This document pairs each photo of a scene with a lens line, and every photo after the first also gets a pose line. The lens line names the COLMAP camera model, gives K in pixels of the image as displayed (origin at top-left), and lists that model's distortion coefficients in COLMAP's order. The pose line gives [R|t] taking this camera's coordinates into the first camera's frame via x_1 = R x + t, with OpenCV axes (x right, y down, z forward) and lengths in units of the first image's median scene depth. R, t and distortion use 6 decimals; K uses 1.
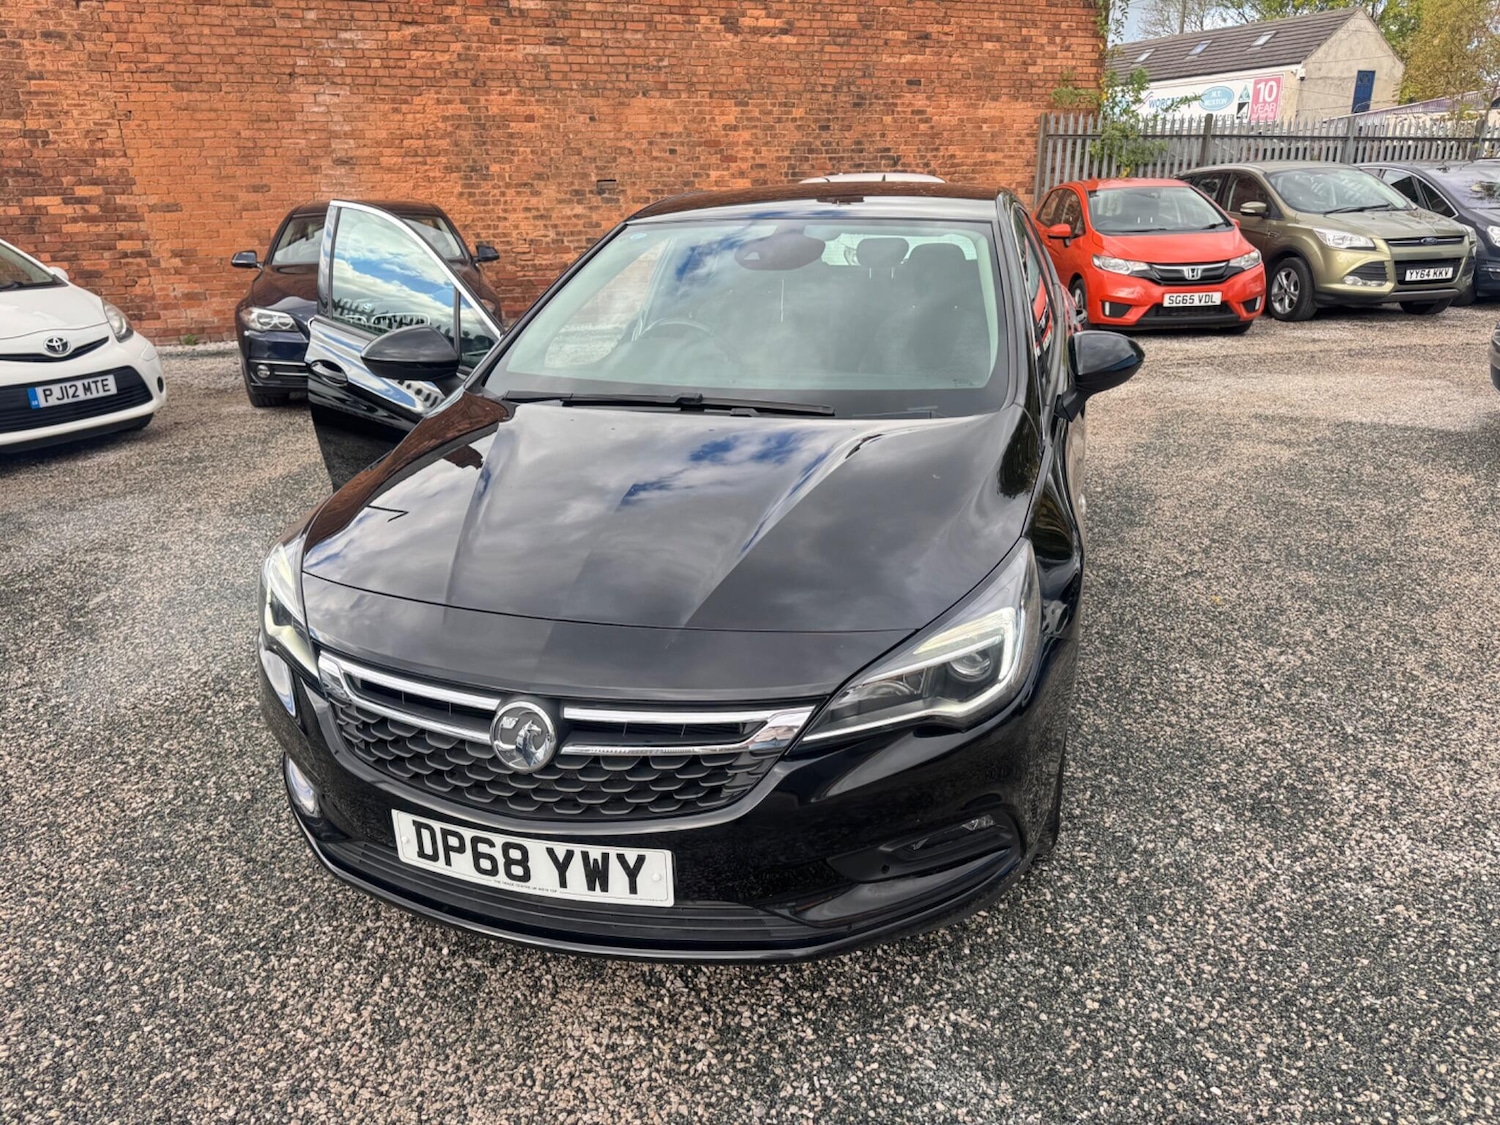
lens RADIAL K [[1054.4, 0, 752.8], [0, 1054.4, 562.0], [0, 0, 1]] dist [0.013442, -0.018113]
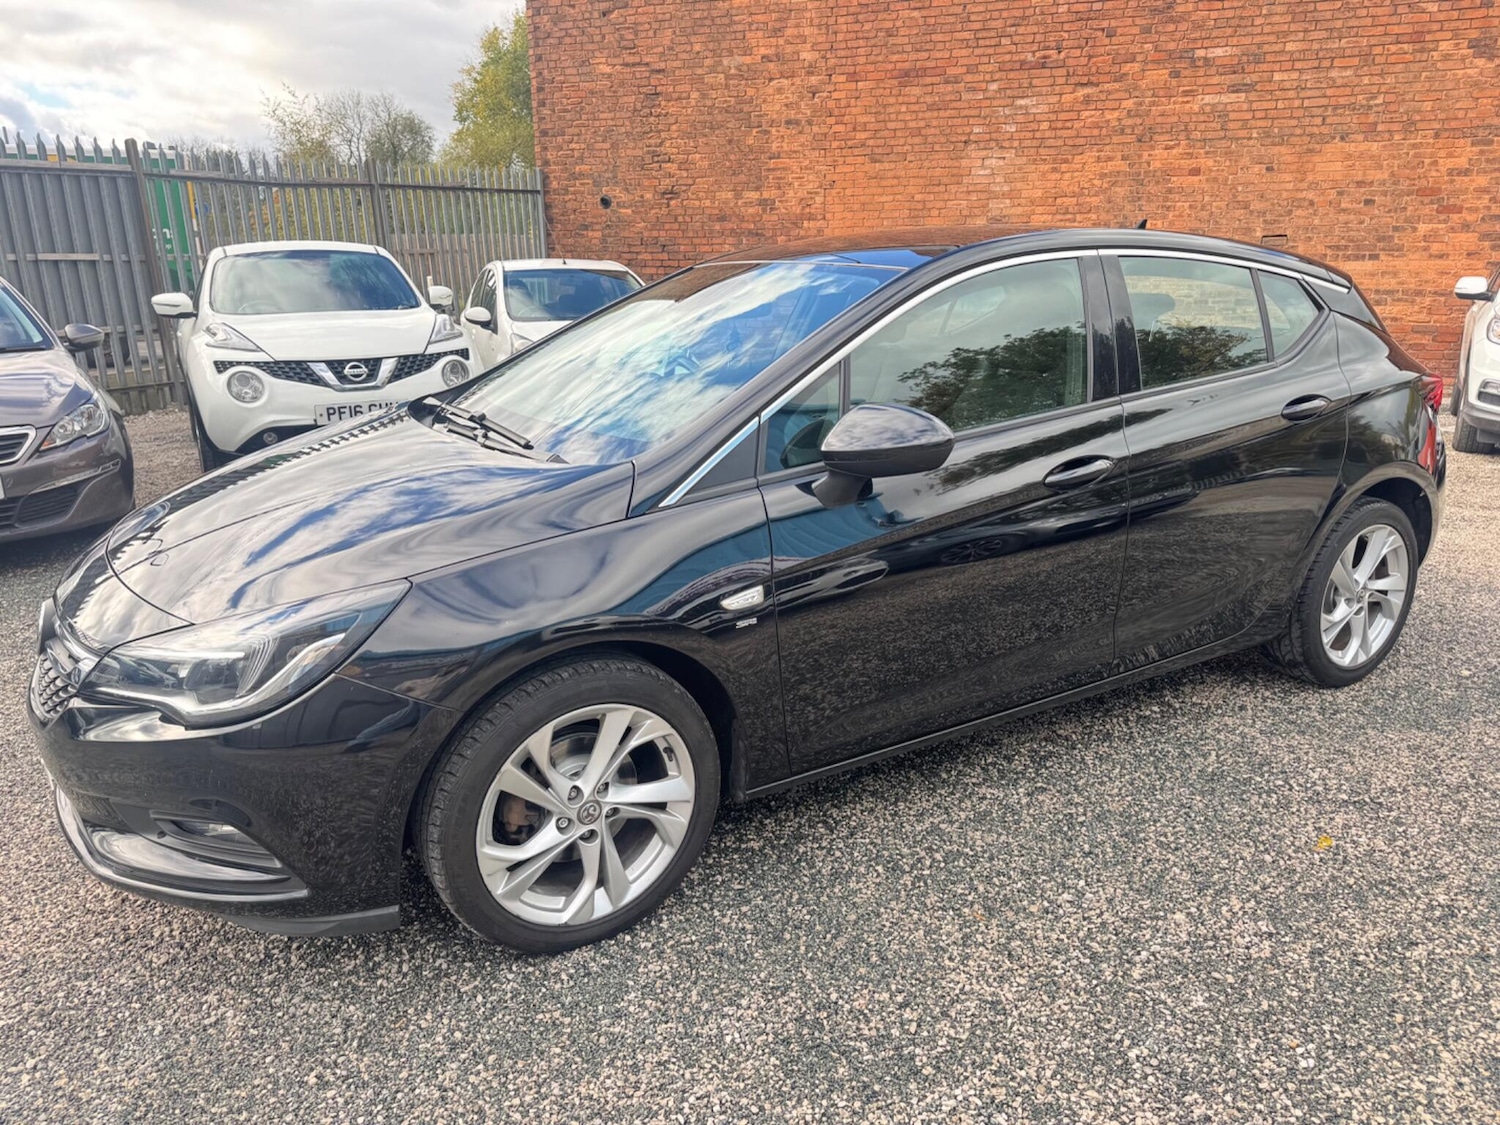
lens RADIAL K [[1049.2, 0, 747.3], [0, 1049.2, 563.7], [0, 0, 1]] dist [0.016799, -0.019700]
pose [[0.729517, 0.199917, -0.654093, 0.187356], [-0.231886, 0.971983, 0.038452, -0.025040], [0.643454, 0.123624, 0.755436, 0.081372]]
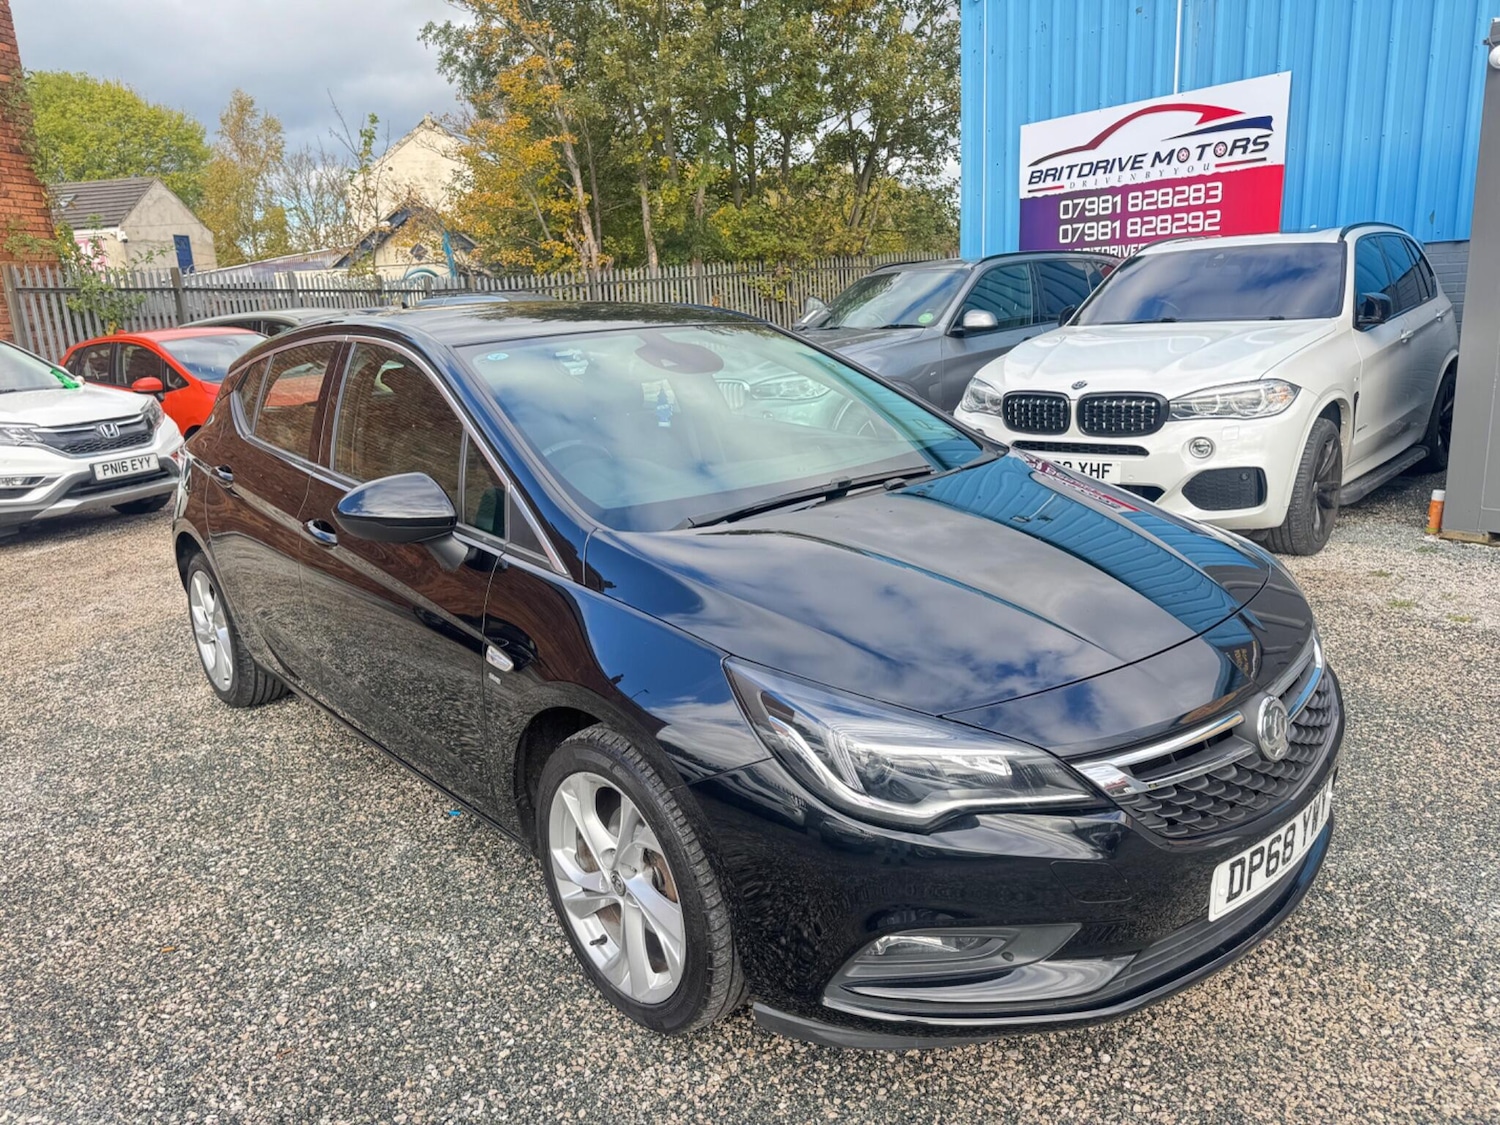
lens RADIAL K [[1060.2, 0, 746.5], [0, 1060.2, 562.8], [0, 0, 1]] dist [0.015801, -0.019840]
pose [[0.531914, -0.218531, 0.818114, -0.203169], [0.330305, 0.943142, 0.037173, -0.032474], [-0.779722, 0.250454, 0.573853, 0.108642]]
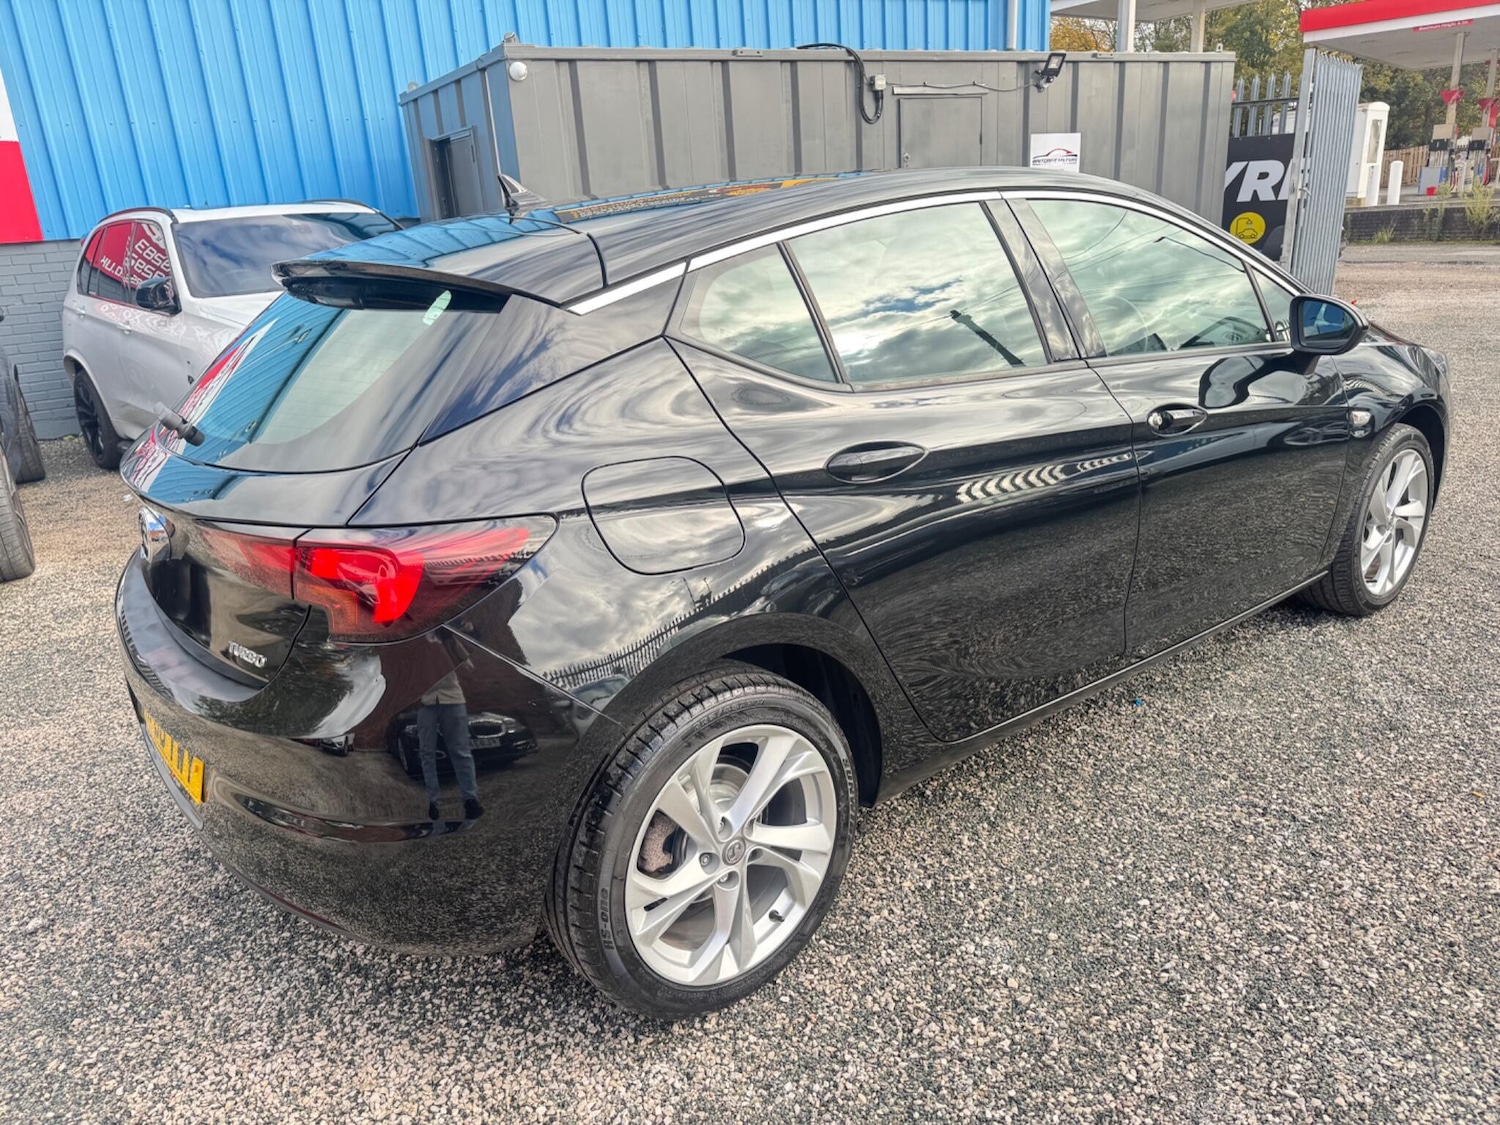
lens RADIAL K [[1063.5, 0, 738.7], [0, 1063.5, 564.7], [0, 0, 1]] dist [0.003997, -0.006865]
pose [[-0.807237, -0.117084, 0.578499, -0.103644], [0.271528, 0.796587, 0.540113, -0.176816], [-0.524063, 0.593078, -0.611242, 0.519694]]
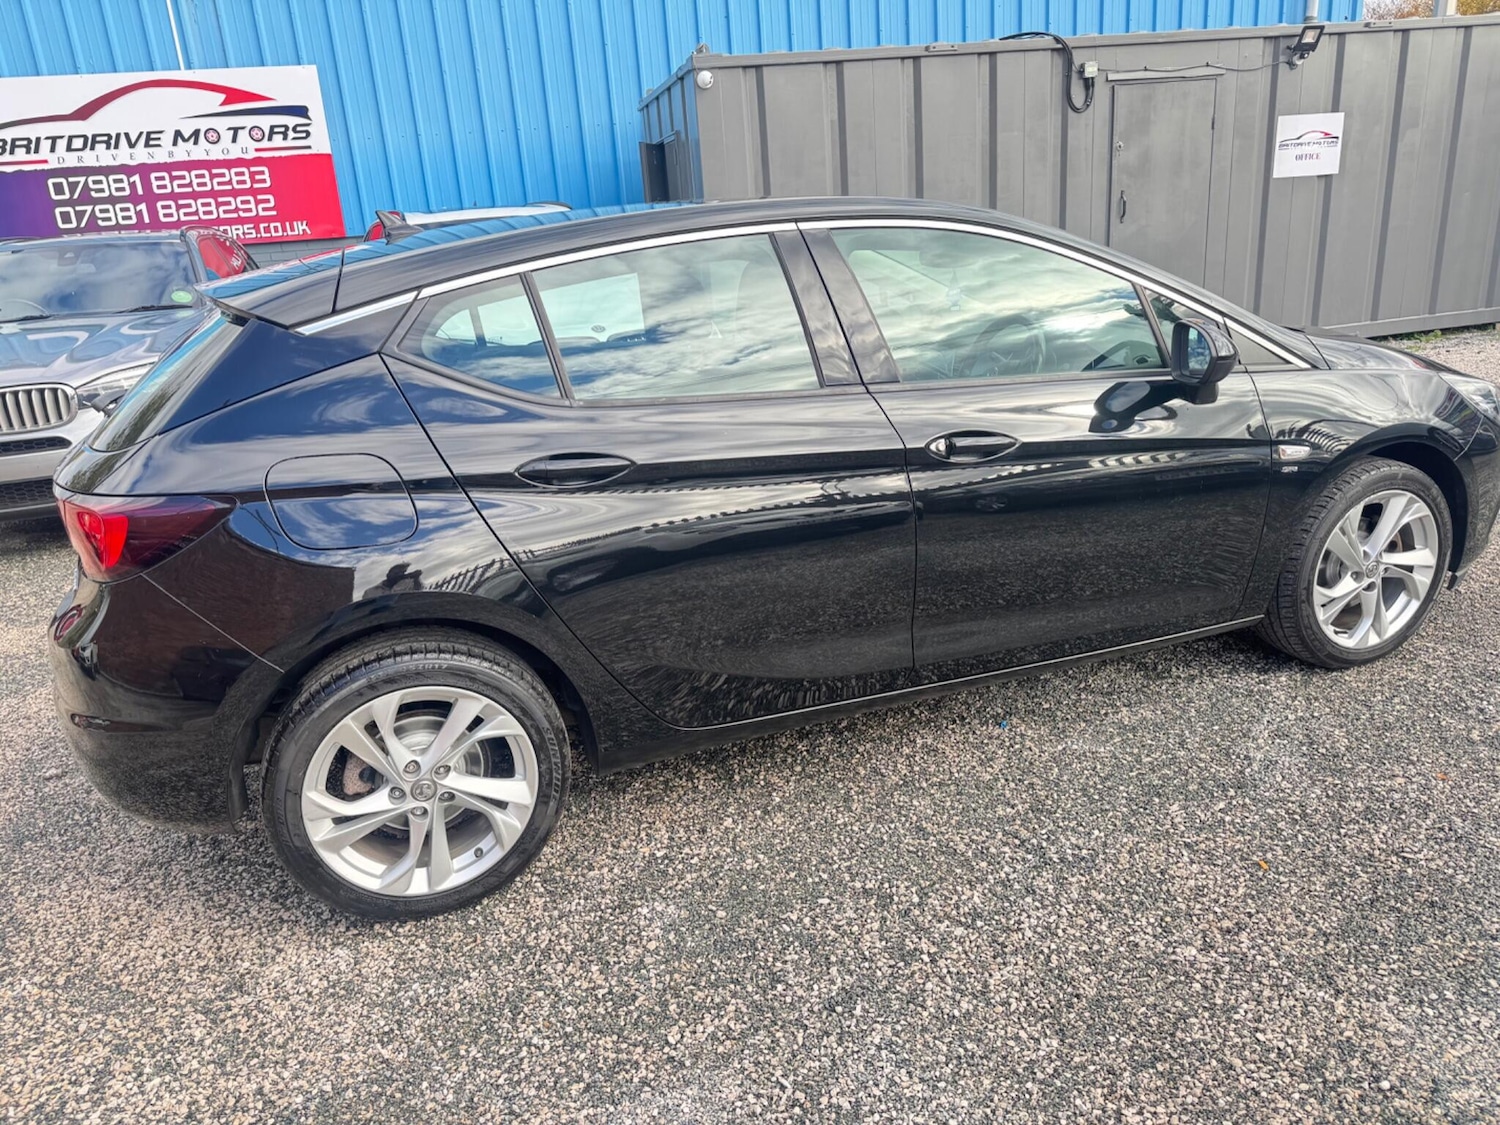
lens RADIAL K [[1059.6, 0, 740.5], [0, 1059.6, 564.9], [0, 0, 1]] dist [0.020768, -0.026435]
pose [[-0.587186, -0.189357, 0.786992, -0.192271], [0.350892, 0.816607, 0.458288, -0.155850], [-0.729443, 0.545249, -0.413057, 0.462367]]
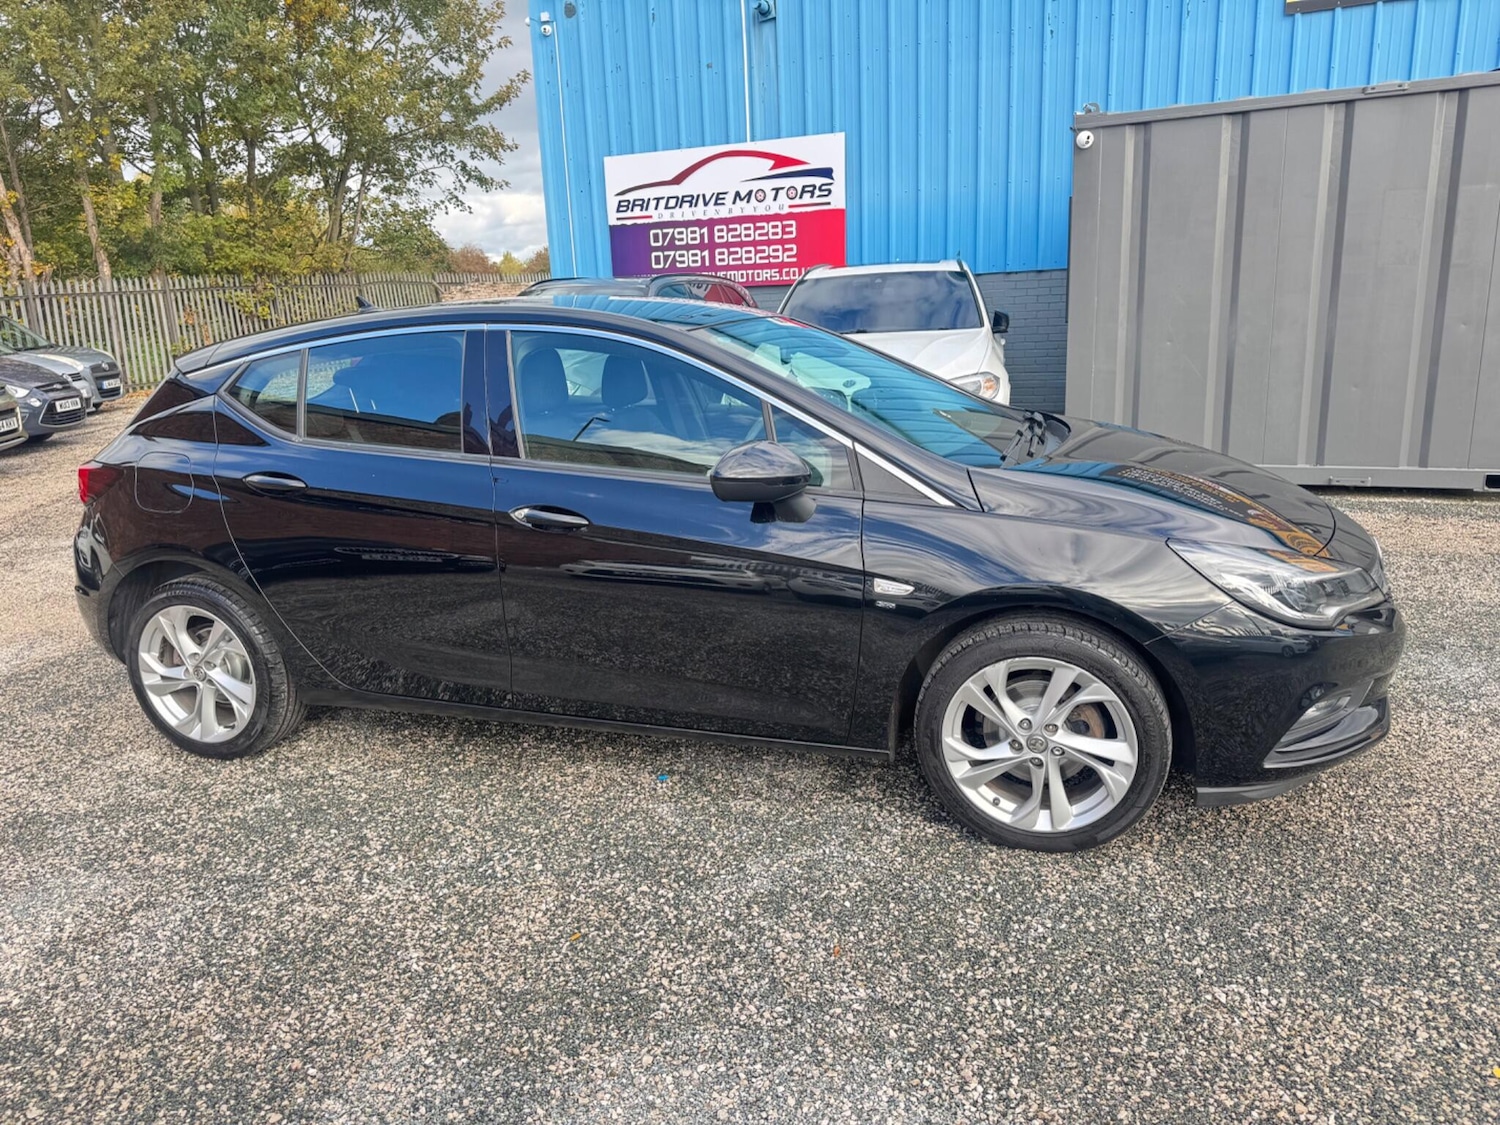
lens RADIAL K [[1031.4, 0, 755.3], [0, 1031.4, 589.4], [0, 0, 1]] dist [0.070350, -0.083215]
pose [[0.028002, -0.256805, 0.966058, -0.287718], [0.375759, 0.898260, 0.227891, -0.085148], [-0.926294, 0.356623, 0.121650, 0.259697]]
